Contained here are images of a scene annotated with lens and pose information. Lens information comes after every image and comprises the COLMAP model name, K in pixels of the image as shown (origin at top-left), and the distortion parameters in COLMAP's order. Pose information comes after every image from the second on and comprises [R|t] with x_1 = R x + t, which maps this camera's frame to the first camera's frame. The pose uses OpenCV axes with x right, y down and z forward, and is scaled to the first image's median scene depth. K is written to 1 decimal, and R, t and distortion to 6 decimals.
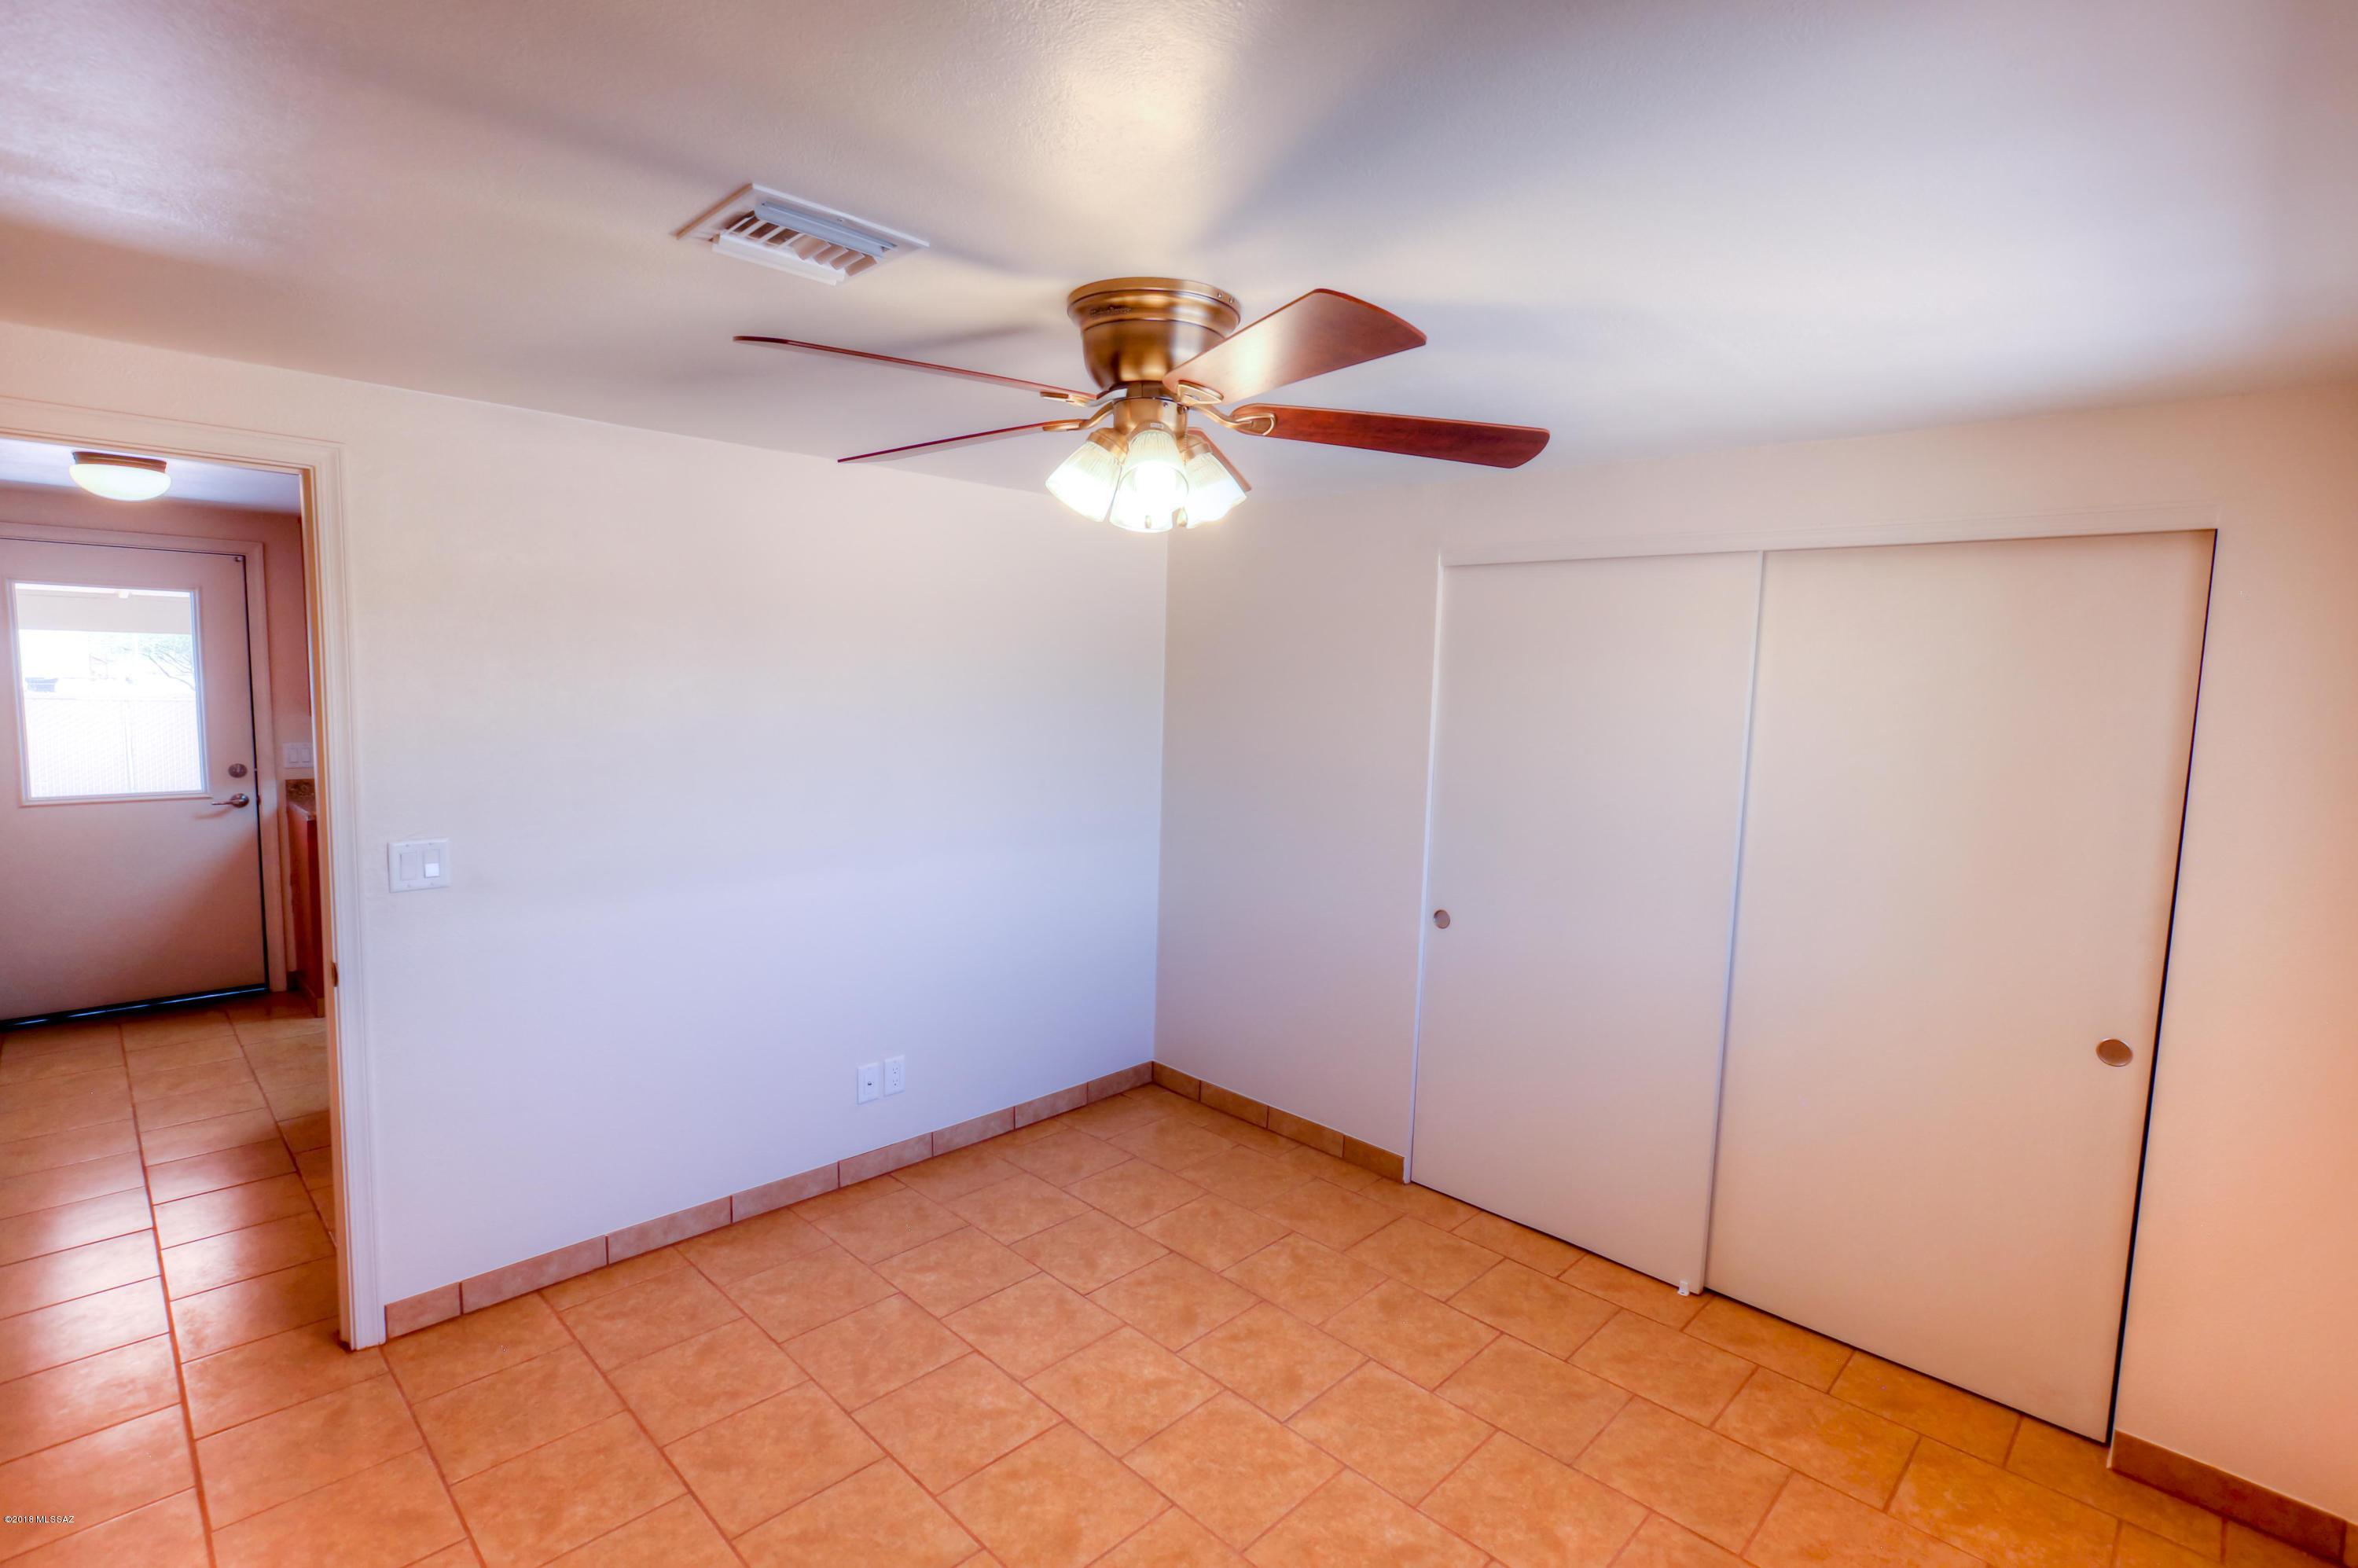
lens RADIAL K [[1102.4, 0, 1182.7], [0, 1102.4, 789.9], [0, 0, 1]] dist [-0.016571, 0.001850]
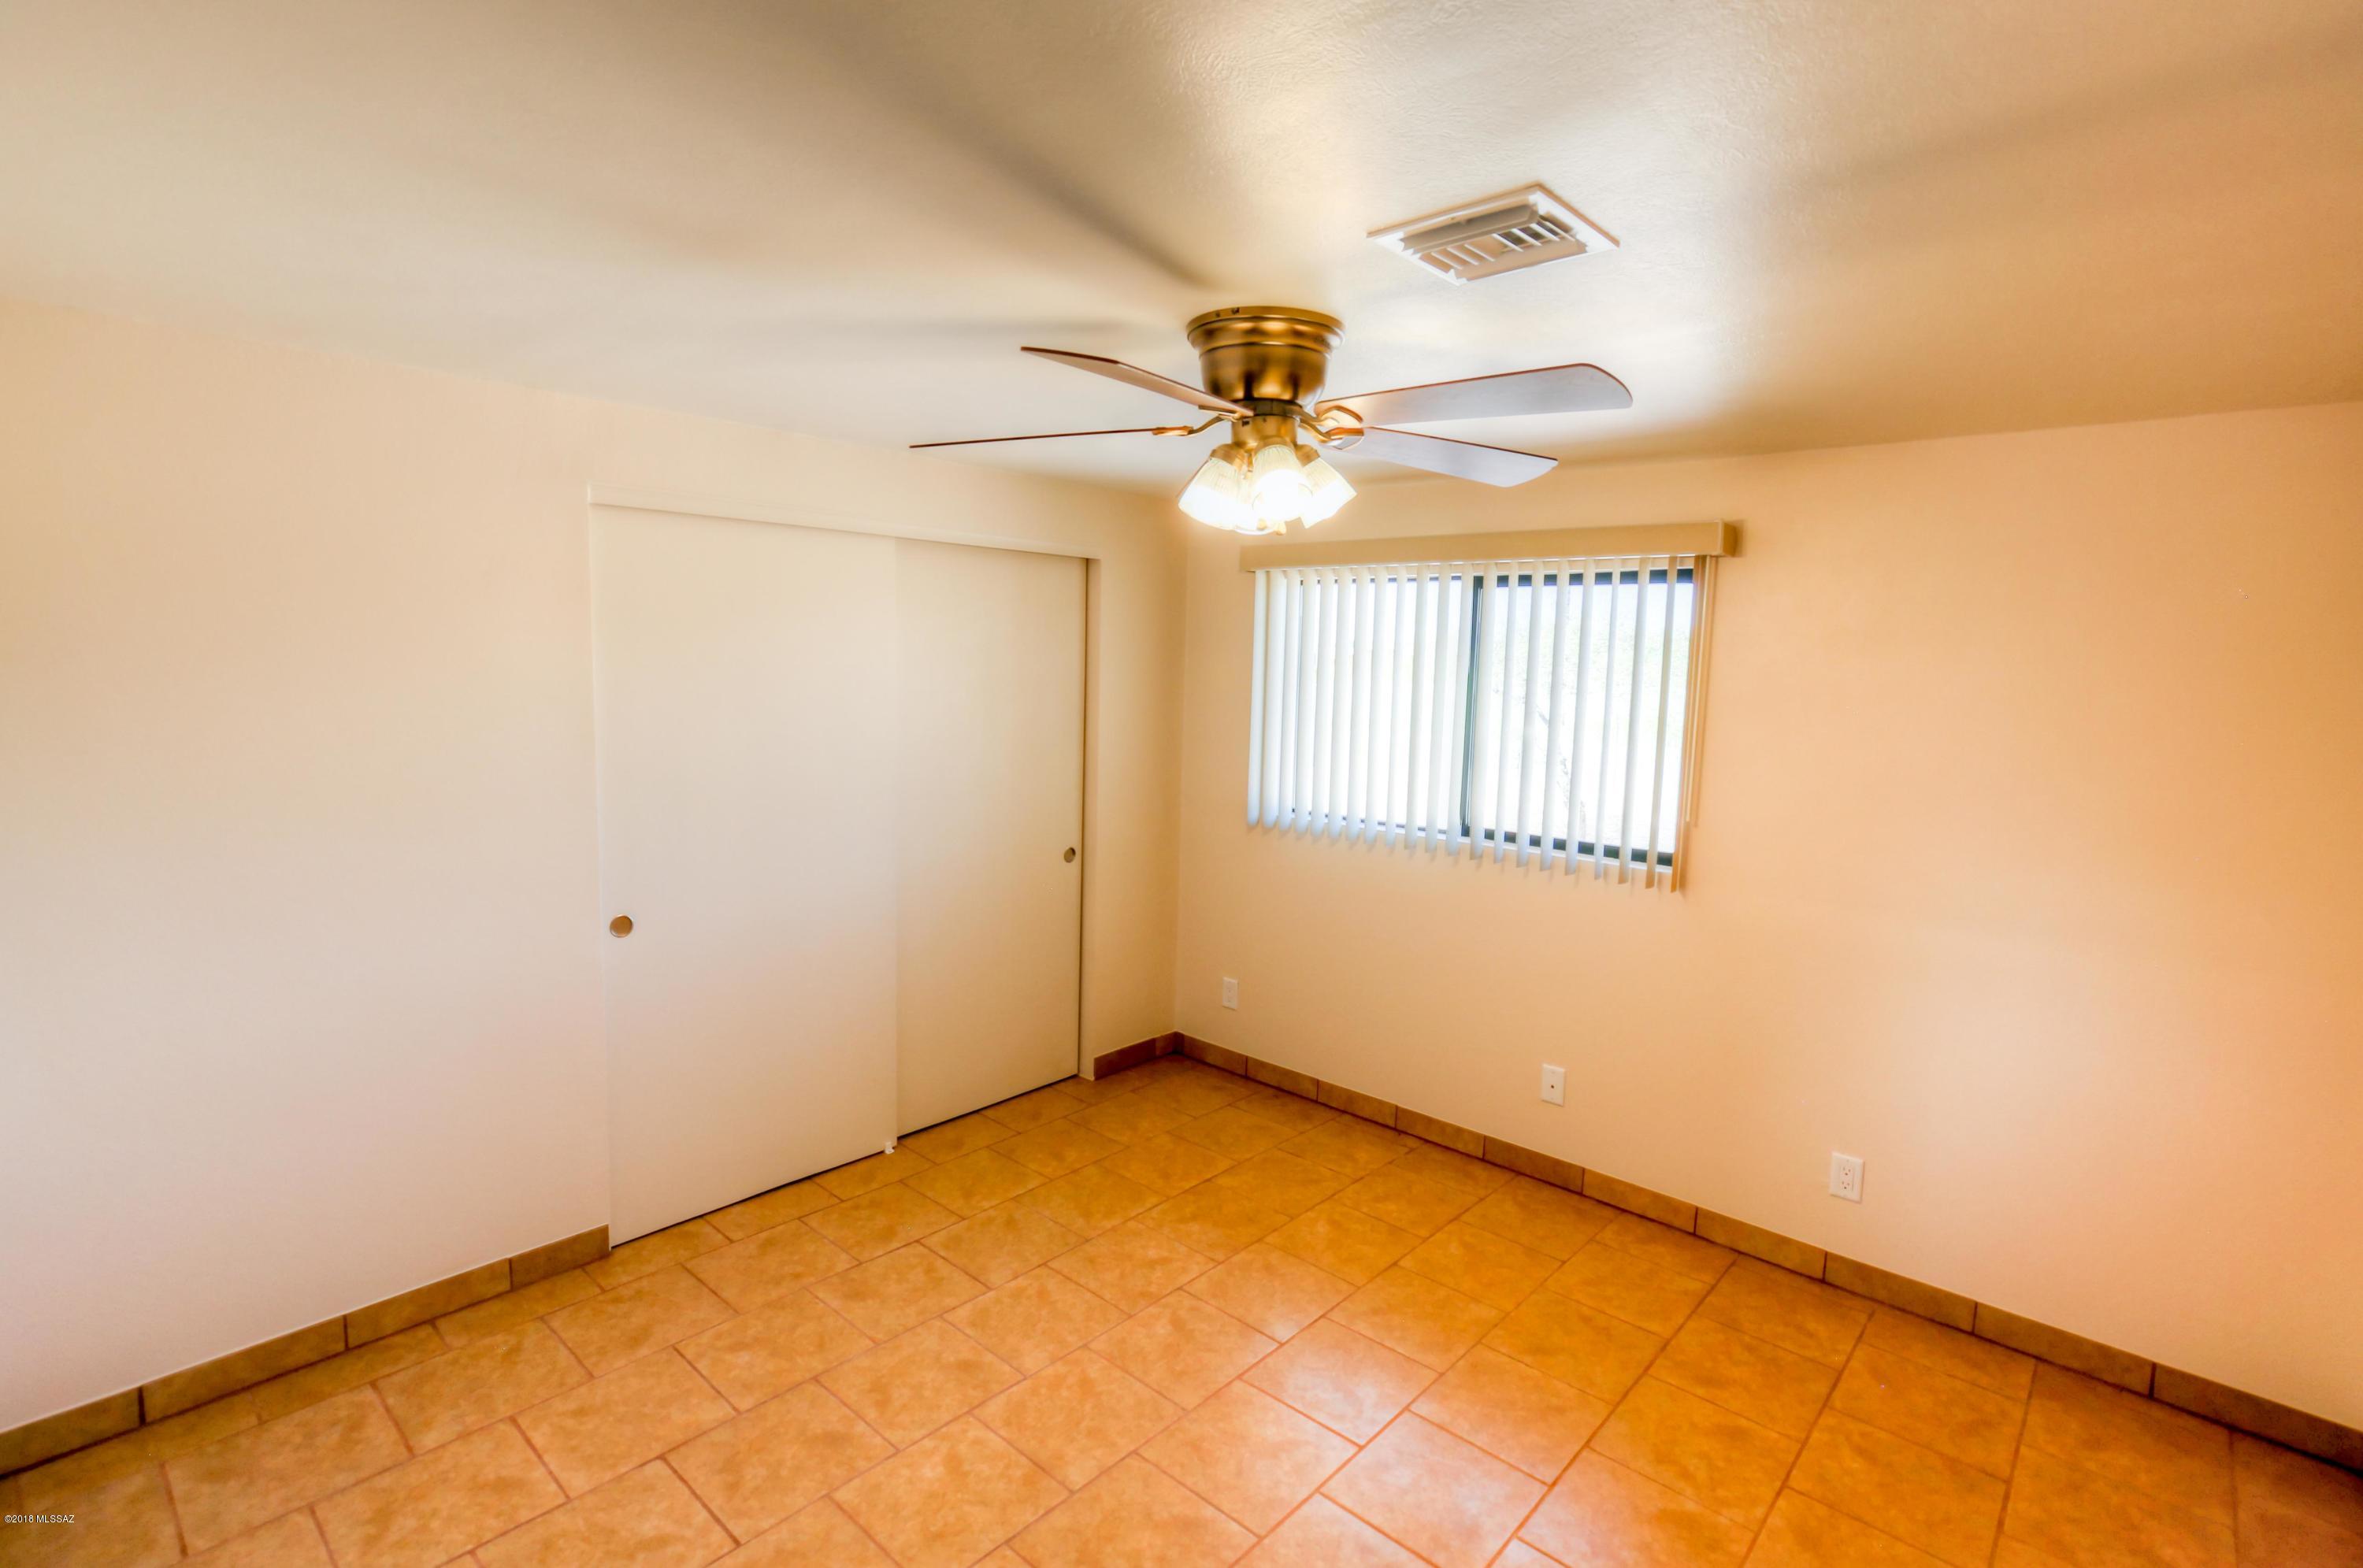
lens RADIAL K [[1104.7, 0, 1187.2], [0, 1104.7, 774.7], [0, 0, 1]] dist [-0.016571, 0.001850]
pose [[-0.045666, -0.134886, 0.989808, -0.729983], [0.082164, 0.986978, 0.138291, -0.093784], [-0.995572, 0.087641, -0.033989, 0.708972]]
